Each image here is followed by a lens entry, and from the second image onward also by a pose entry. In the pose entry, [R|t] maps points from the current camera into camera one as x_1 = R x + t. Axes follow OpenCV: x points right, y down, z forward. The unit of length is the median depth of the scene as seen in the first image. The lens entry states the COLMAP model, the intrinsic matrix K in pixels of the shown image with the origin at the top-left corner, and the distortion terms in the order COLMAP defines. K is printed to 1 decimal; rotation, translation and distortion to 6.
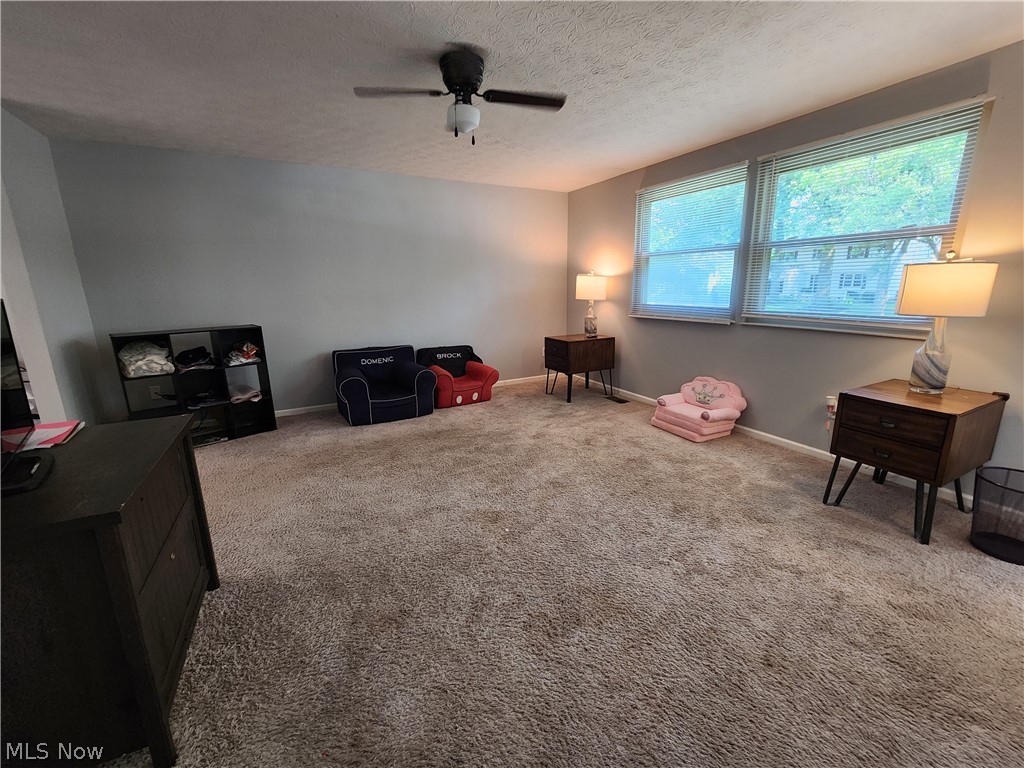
lens RADIAL K [[421.3, 0, 514.2], [0, 421.3, 392.3], [0, 0, 1]] dist [-0.003639, 0.001723]
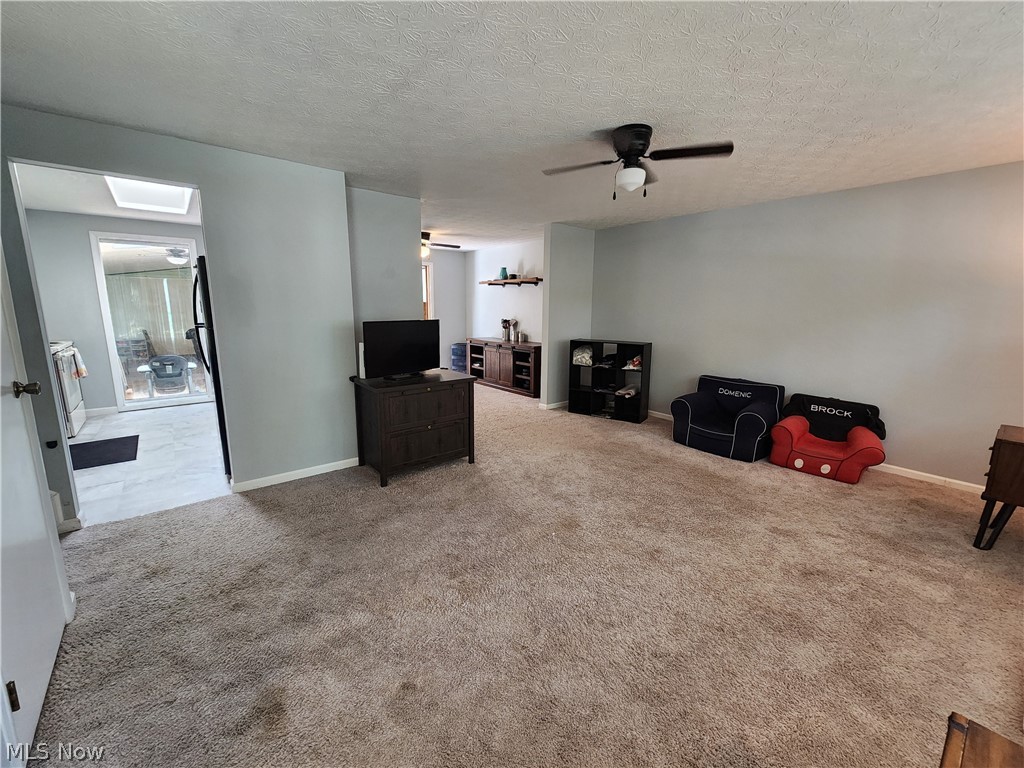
lens RADIAL K [[421.3, 0, 517.7], [0, 421.3, 377.4], [0, 0, 1]] dist [-0.003639, 0.001723]
pose [[0.190237, 0.184141, -0.964314, 0.614743], [-0.256796, 0.957387, 0.132158, -0.129555], [0.947558, 0.222490, 0.229417, 0.335607]]
